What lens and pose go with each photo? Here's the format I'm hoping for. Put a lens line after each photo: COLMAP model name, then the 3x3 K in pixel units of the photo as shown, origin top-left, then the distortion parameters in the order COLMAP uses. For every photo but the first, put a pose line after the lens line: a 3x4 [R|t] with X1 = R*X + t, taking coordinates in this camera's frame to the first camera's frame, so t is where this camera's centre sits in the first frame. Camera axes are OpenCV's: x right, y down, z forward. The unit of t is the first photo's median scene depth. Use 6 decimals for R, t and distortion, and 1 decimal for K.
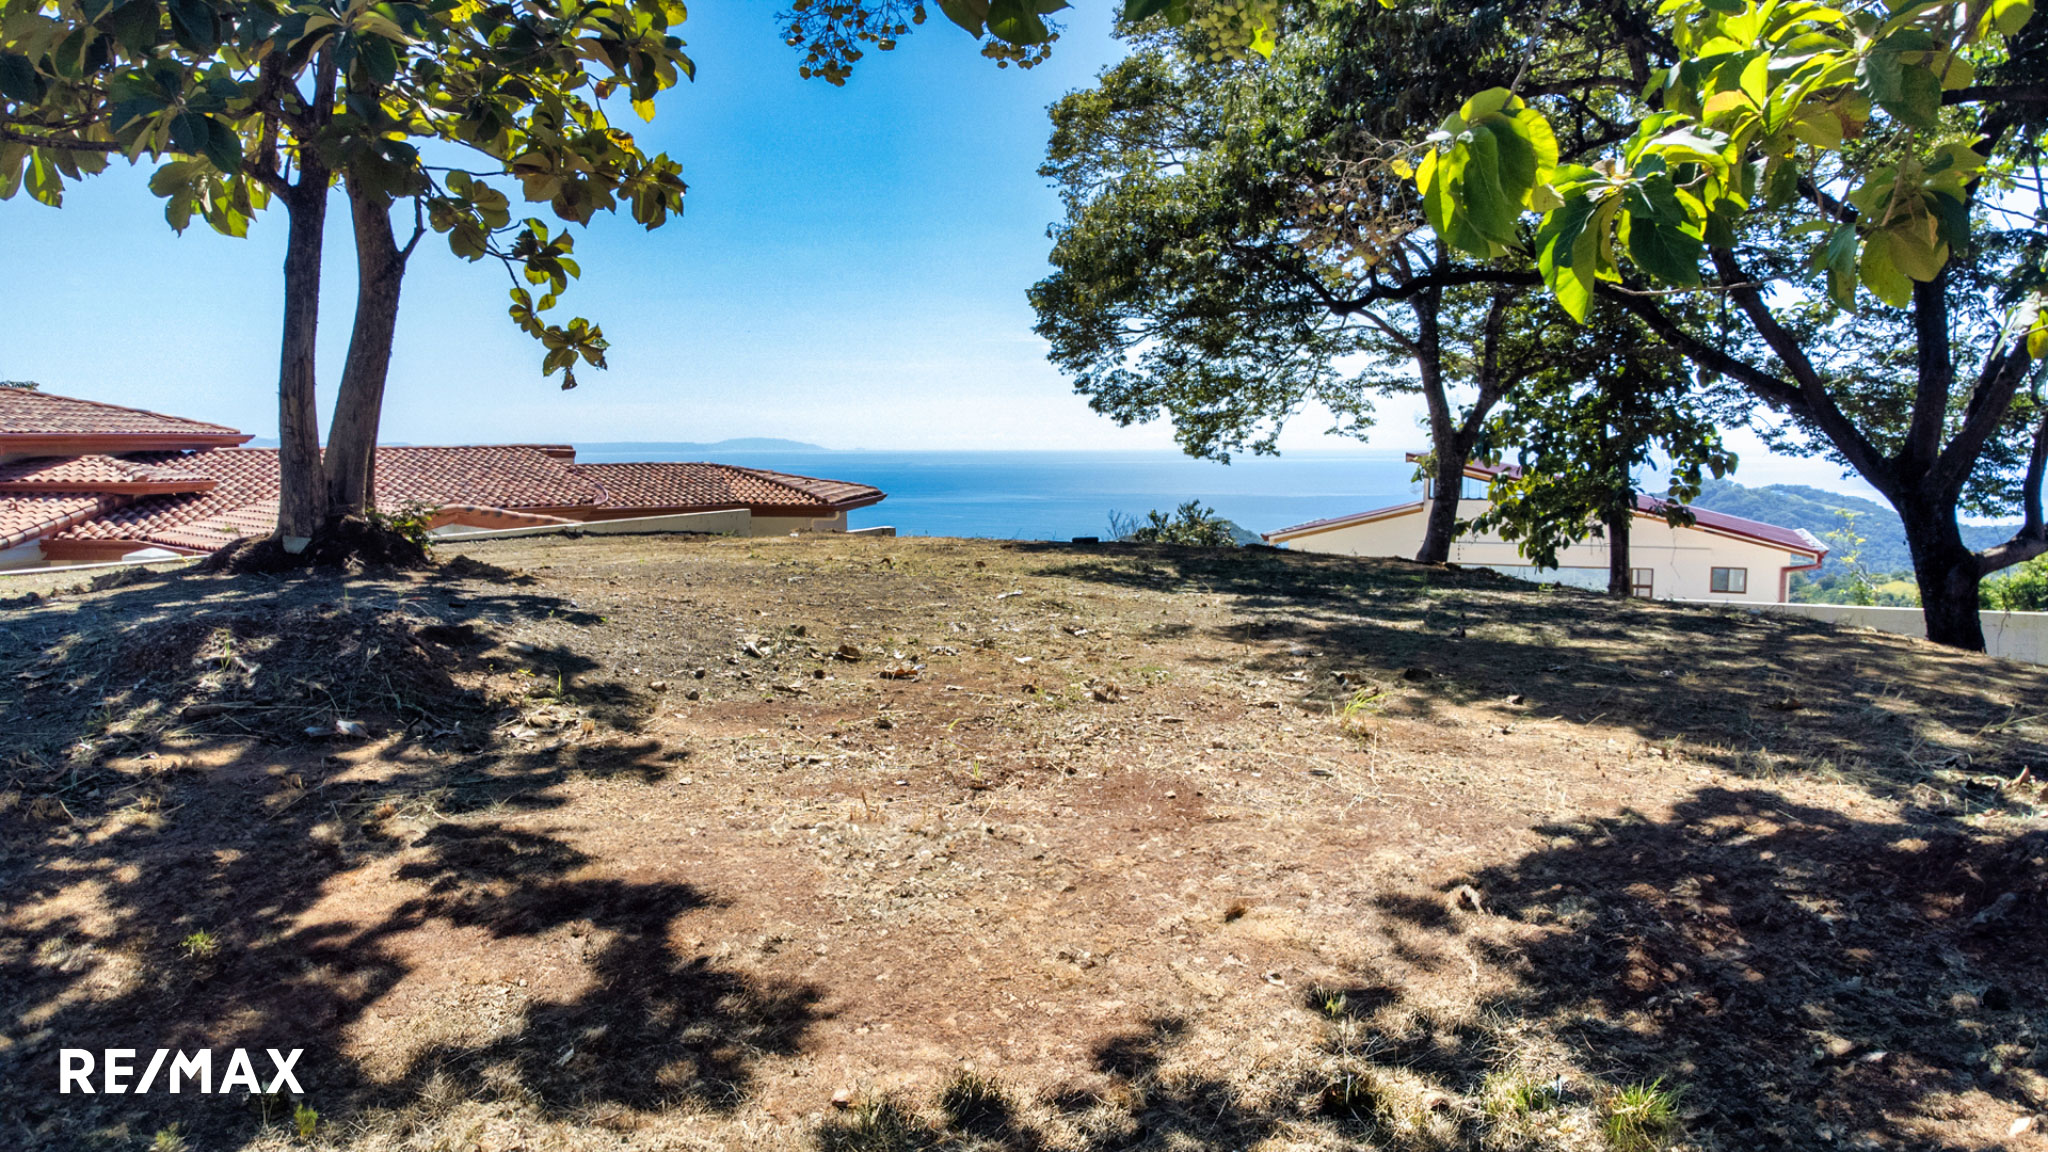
lens RADIAL K [[1451.4, 0, 1025.3], [0, 1451.4, 582.2], [0, 0, 1]] dist [0.011709, 0.001977]
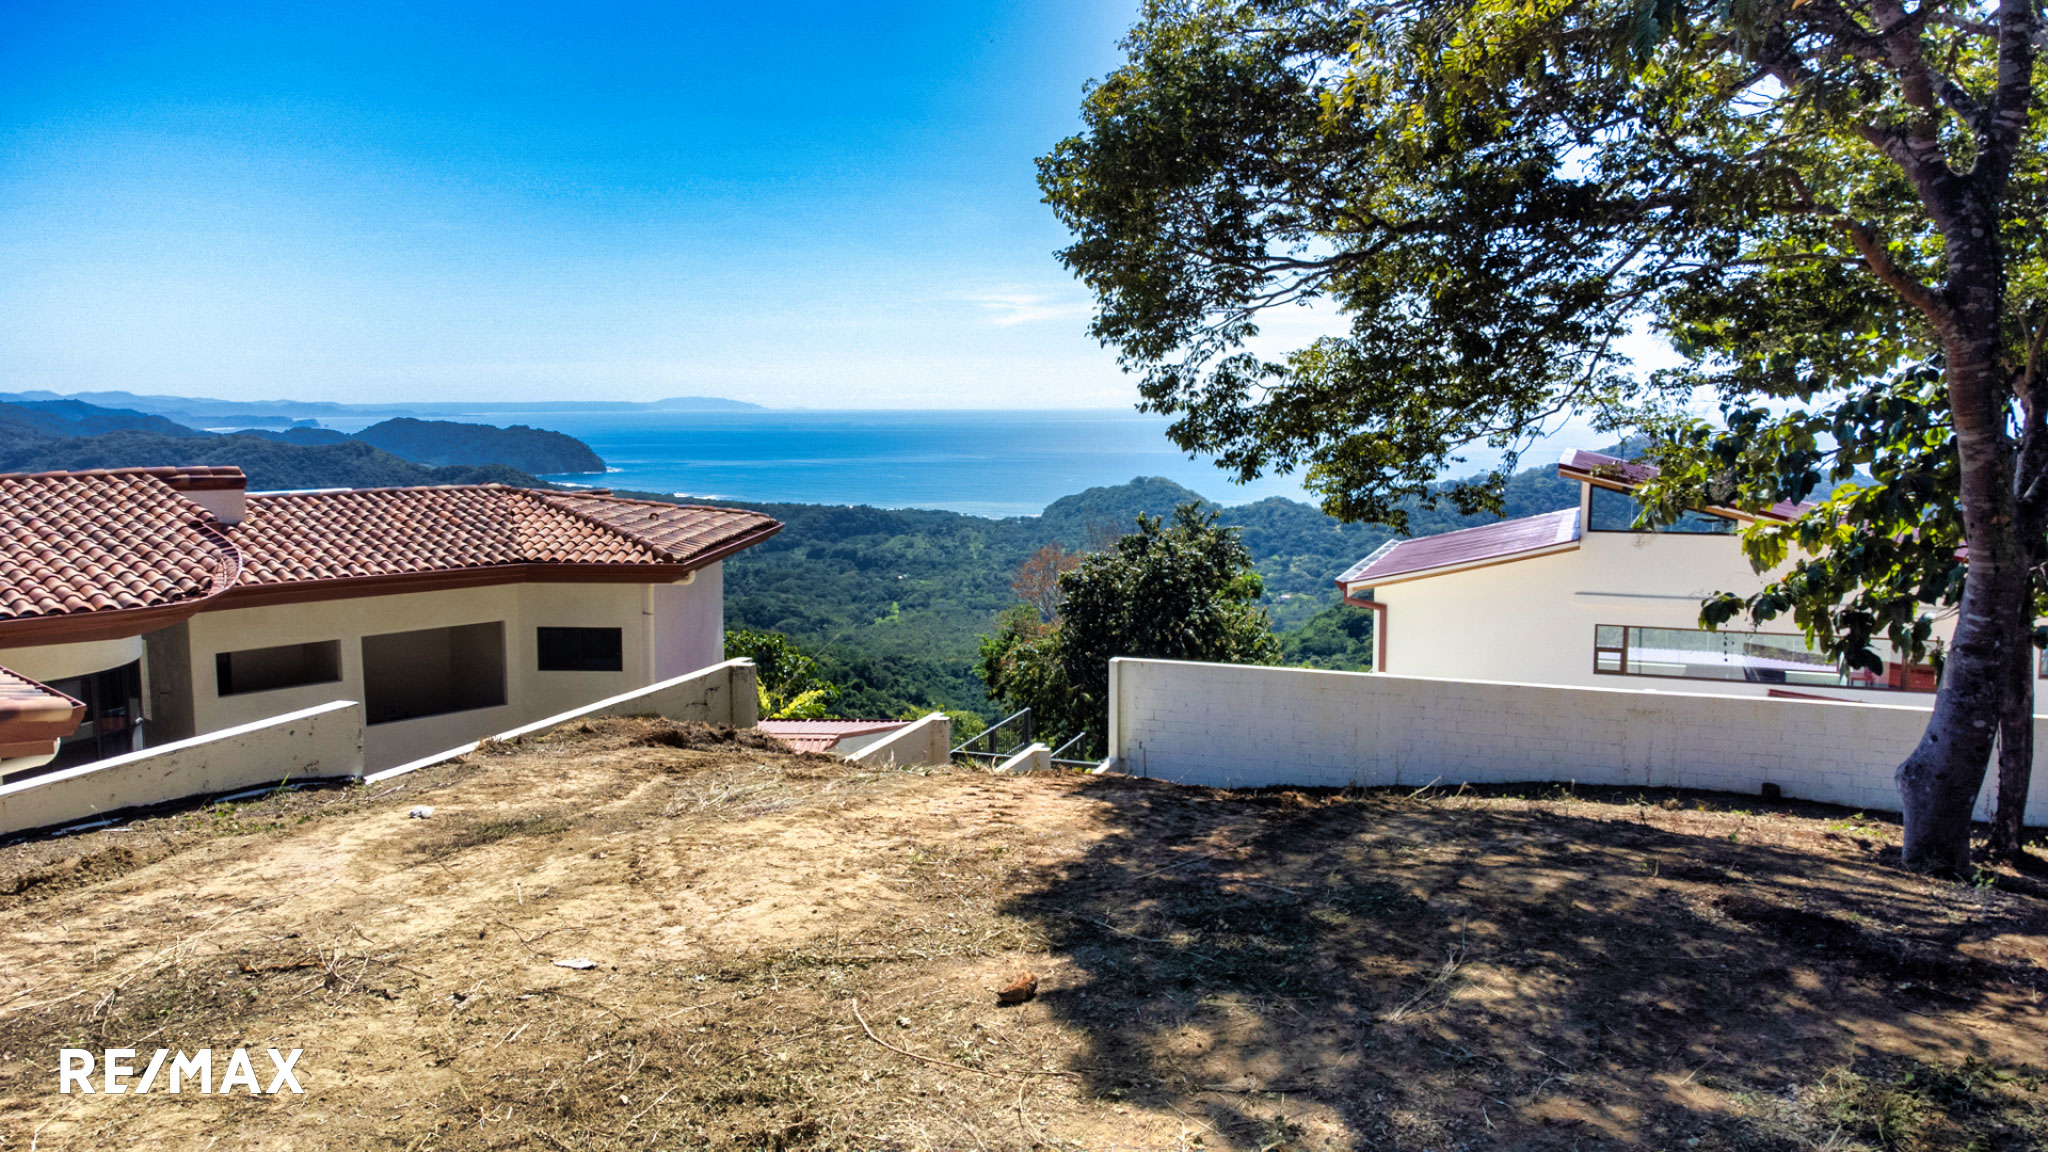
lens RADIAL K [[1451.4, 0, 1022.9], [0, 1451.4, 570.2], [0, 0, 1]] dist [0.011709, 0.001977]
pose [[0.999191, -0.006815, 0.039626, -0.018661], [0.006041, 0.999789, 0.019620, -0.090669], [-0.039752, -0.019364, 0.999022, 0.562782]]
